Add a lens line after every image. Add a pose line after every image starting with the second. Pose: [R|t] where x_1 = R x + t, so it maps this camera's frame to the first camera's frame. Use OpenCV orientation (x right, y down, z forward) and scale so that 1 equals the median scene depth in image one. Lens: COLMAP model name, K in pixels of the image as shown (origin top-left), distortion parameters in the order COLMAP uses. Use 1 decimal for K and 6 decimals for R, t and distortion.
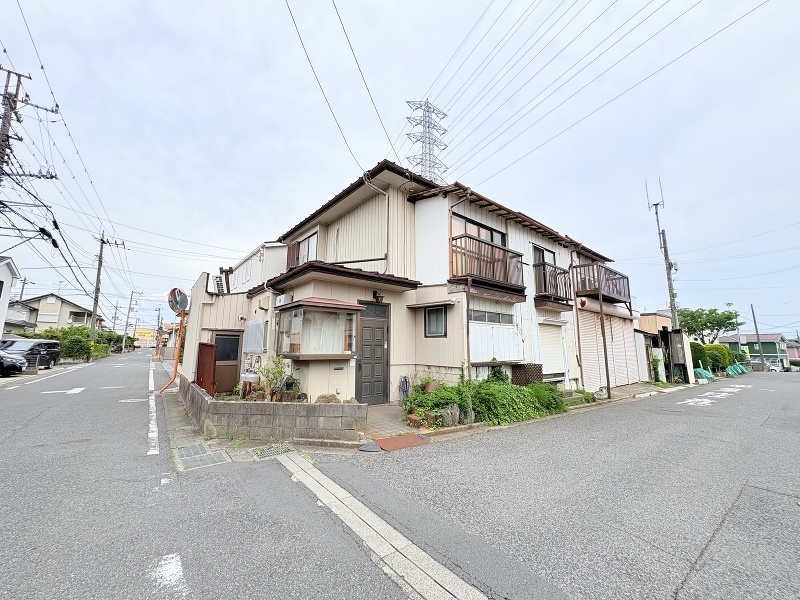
lens RADIAL K [[316.8, 0, 398.6], [0, 316.8, 297.6], [0, 0, 1]] dist [-0.000726, 0.000345]
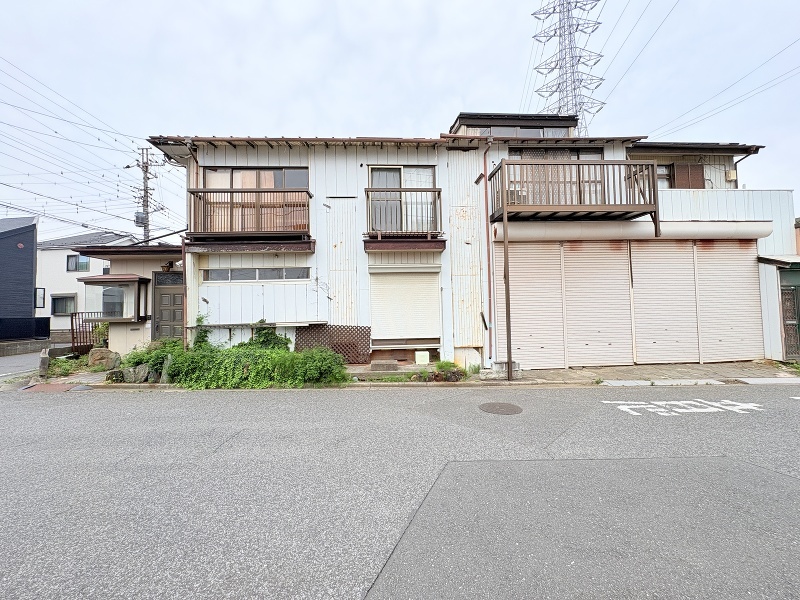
lens RADIAL K [[316.8, 0, 398.6], [0, 316.8, 297.6], [0, 0, 1]] dist [-0.000726, 0.000345]
pose [[0.807409, -0.048528, -0.587993, 1.112820], [0.121368, 0.988958, 0.085038, 0.097835], [0.577374, -0.140024, 0.804383, 0.499928]]
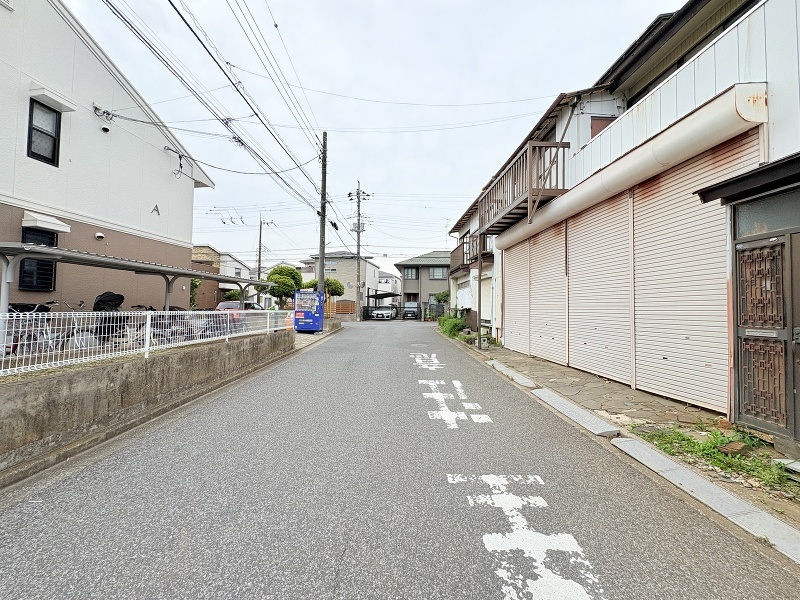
lens RADIAL K [[316.8, 0, 398.6], [0, 316.8, 297.6], [0, 0, 1]] dist [-0.000726, 0.000345]
pose [[-0.598296, -0.039520, -0.800300, 1.979068], [0.115880, 0.984016, -0.135223, 0.338013], [0.792852, -0.173642, -0.584153, 1.733012]]
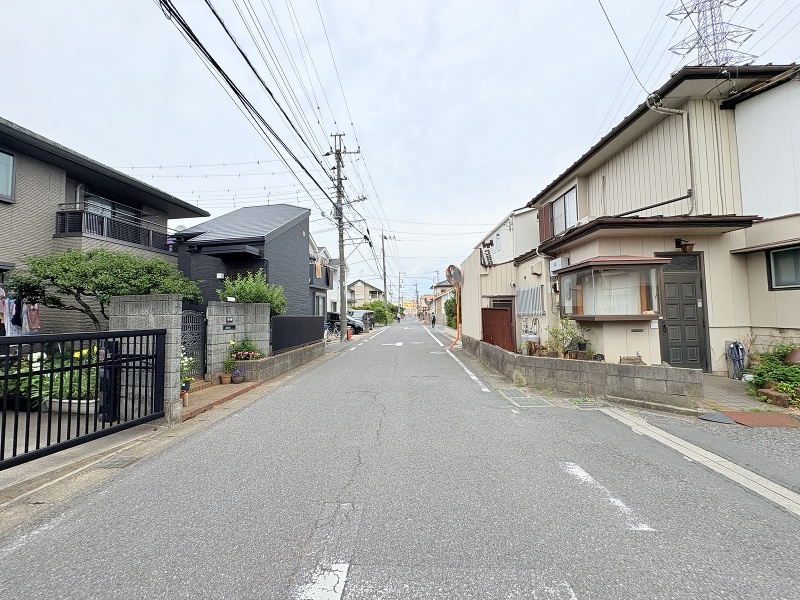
lens RADIAL K [[316.8, 0, 398.6], [0, 316.8, 297.6], [0, 0, 1]] dist [-0.000726, 0.000345]
pose [[0.767435, -0.053394, -0.638899, -0.104299], [0.122629, 0.990352, 0.064534, -0.010623], [0.629290, -0.127873, 0.766579, -0.099147]]
